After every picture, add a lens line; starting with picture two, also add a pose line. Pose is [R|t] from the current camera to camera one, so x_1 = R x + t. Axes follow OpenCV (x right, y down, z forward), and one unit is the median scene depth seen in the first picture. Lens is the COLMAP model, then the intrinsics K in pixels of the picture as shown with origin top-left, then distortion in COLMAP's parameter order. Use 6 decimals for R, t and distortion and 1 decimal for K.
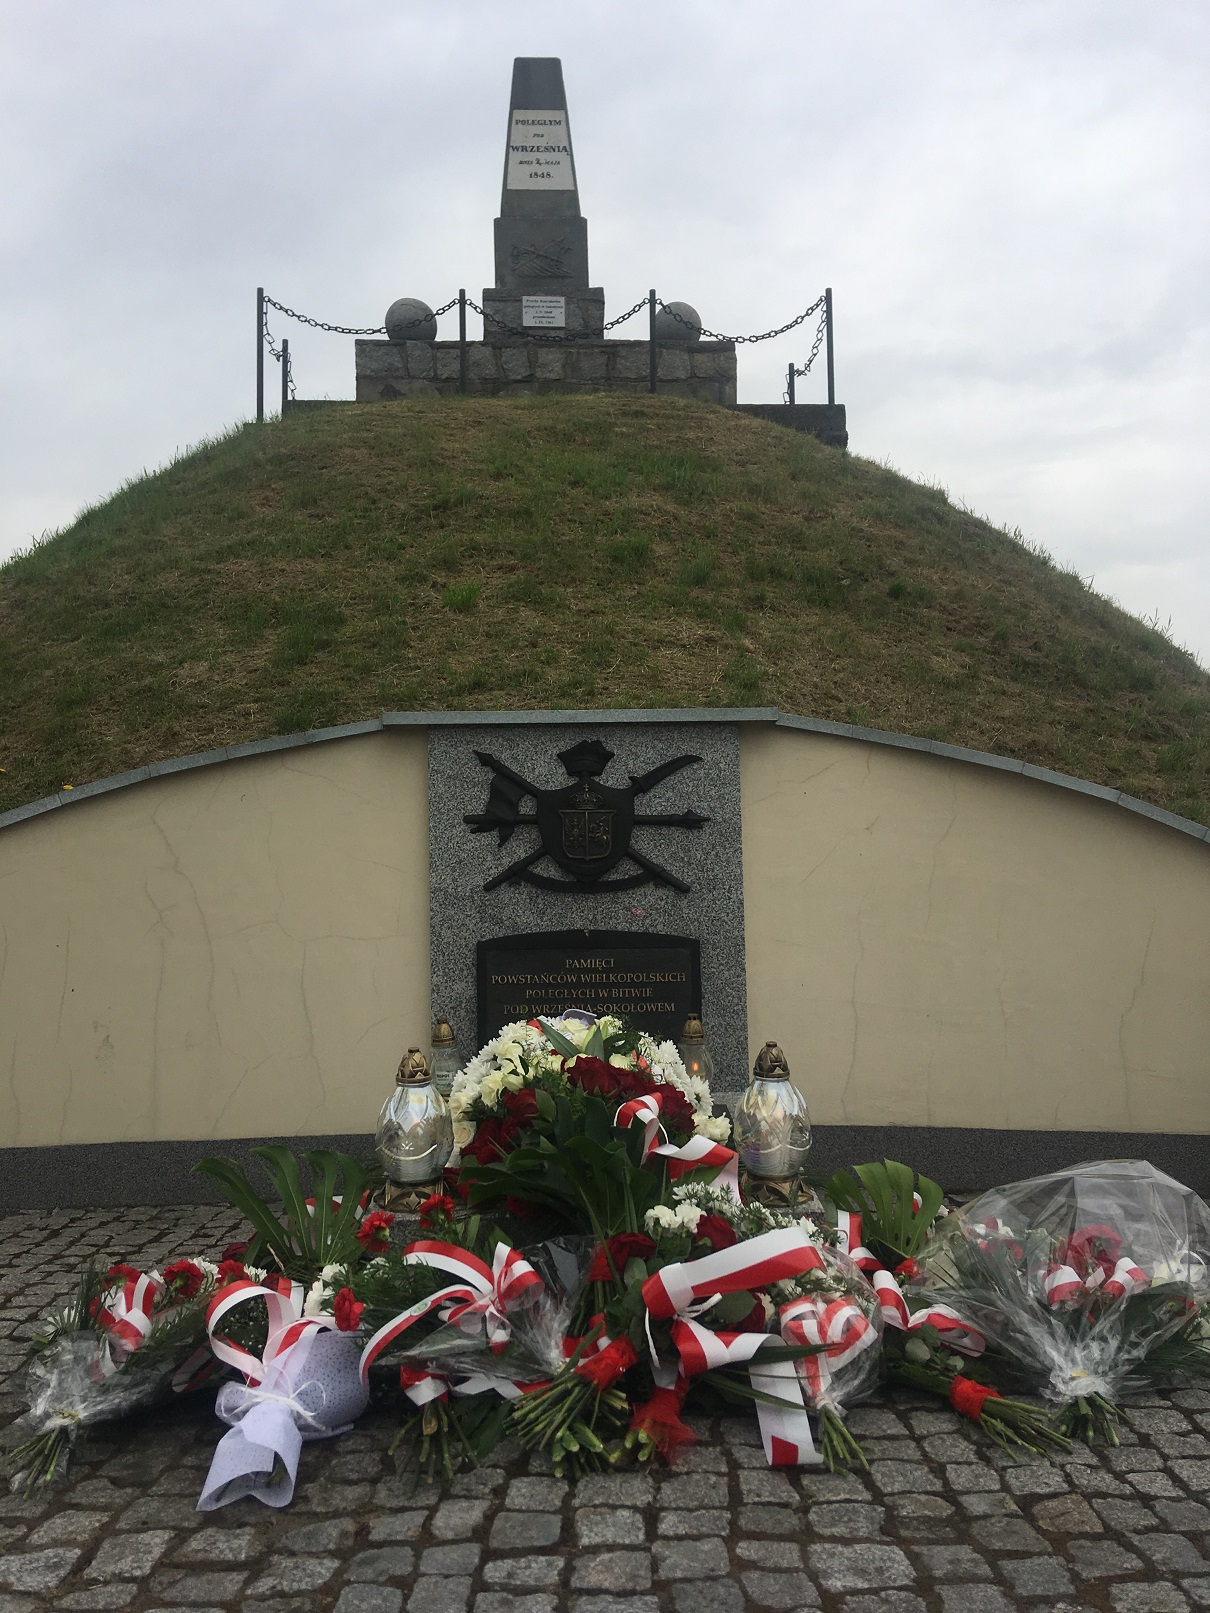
lens RADIAL K [[1355.0, 0, 605.0], [0, 1355.0, 806.5], [0, 0, 1]] dist [0.130910, -0.190297]
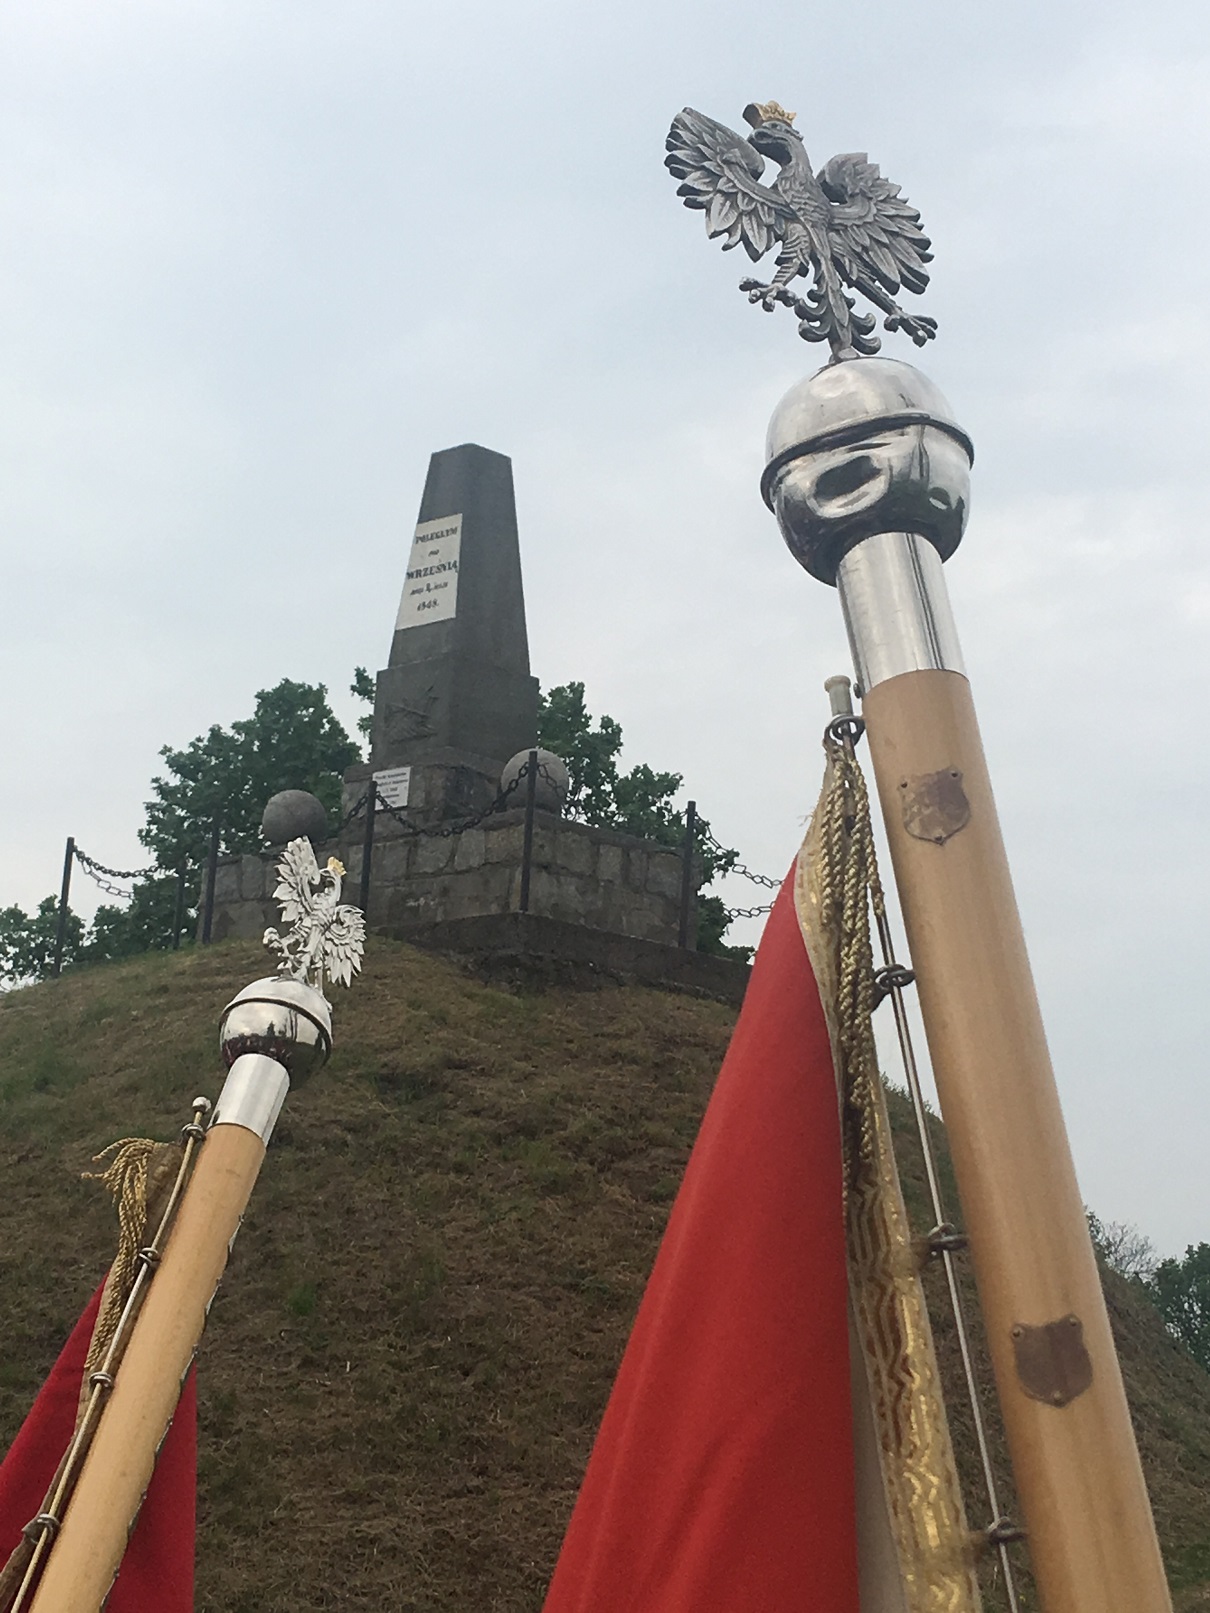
lens RADIAL K [[3083.4, 0, 605.0], [0, 3083.4, 806.5], [0, 0, 1]] dist [0.050426, 0.291654]
pose [[0.677429, -0.100068, -0.728750, 2.148144], [-0.003886, 0.990203, -0.139582, -0.181941], [0.735578, 0.097389, 0.670403, -0.115156]]
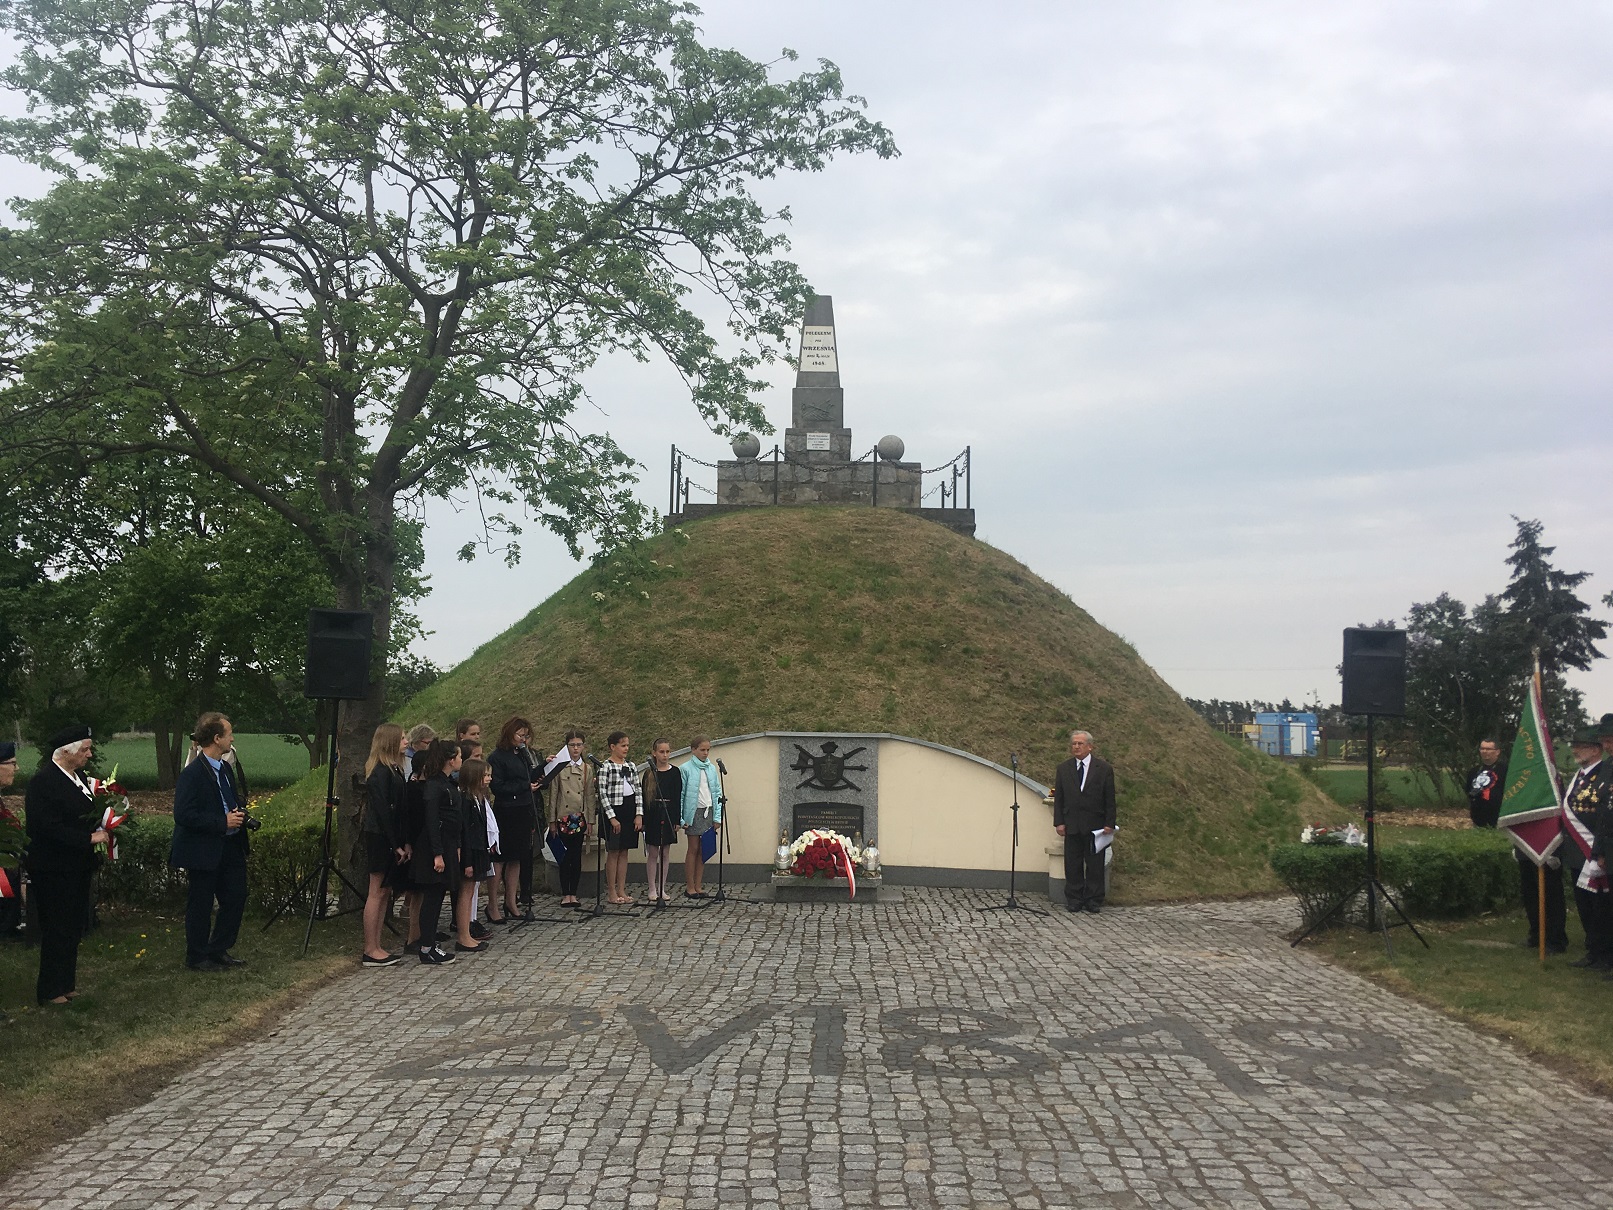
lens RADIAL K [[1355.0, 0, 801.3], [0, 1355.0, 607.9], [0, 0, 1]] dist [0.130910, -0.190297]
pose [[0.998615, 0.022457, -0.047587, 0.040243], [-0.022512, 0.999746, -0.000616, -0.225012], [0.047562, 0.001686, 0.998867, -1.362863]]
